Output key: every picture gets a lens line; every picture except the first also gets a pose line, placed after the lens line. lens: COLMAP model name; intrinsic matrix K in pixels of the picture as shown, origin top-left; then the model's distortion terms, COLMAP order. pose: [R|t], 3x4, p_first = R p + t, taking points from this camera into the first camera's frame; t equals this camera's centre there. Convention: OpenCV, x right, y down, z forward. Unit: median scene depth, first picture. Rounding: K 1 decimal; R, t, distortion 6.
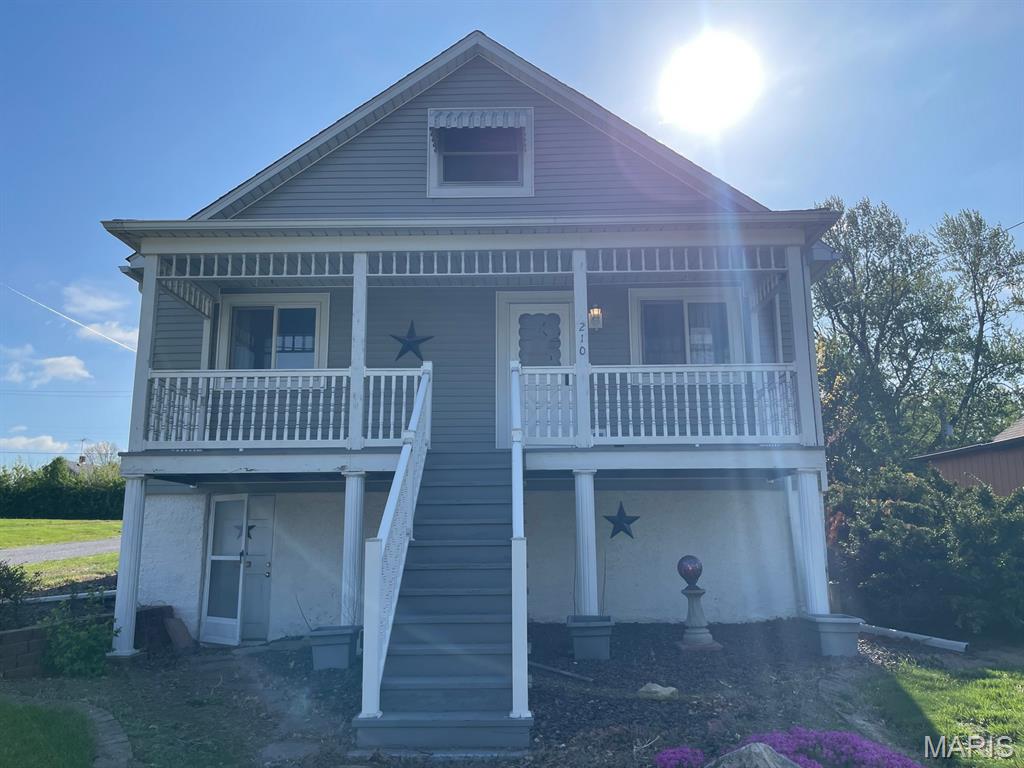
lens RADIAL K [[755.9, 0, 513.8], [0, 755.9, 389.4], [0, 0, 1]] dist [0.045662, -0.005799]
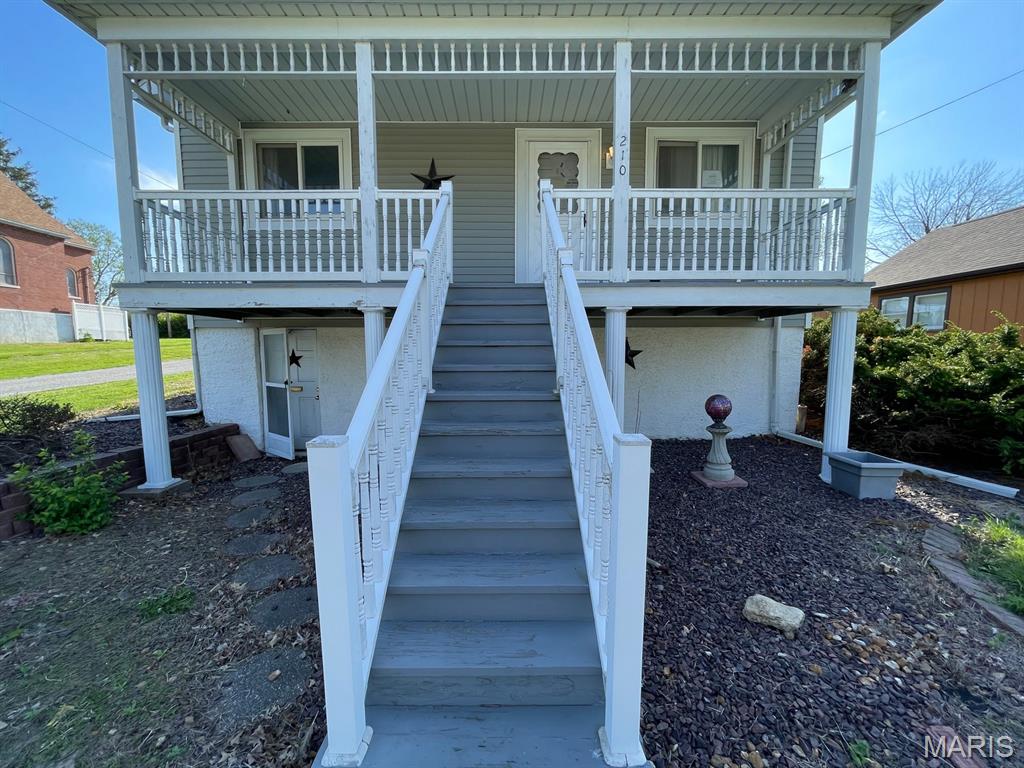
lens RADIAL K [[414.7, 0, 510.4], [0, 414.7, 389.6], [0, 0, 1]] dist [-0.008111, 0.000200]
pose [[0.999888, 0.003381, 0.014600, -0.046443], [-0.007427, 0.957966, 0.286787, 0.057673], [-0.013016, -0.286863, 0.957883, 0.472297]]
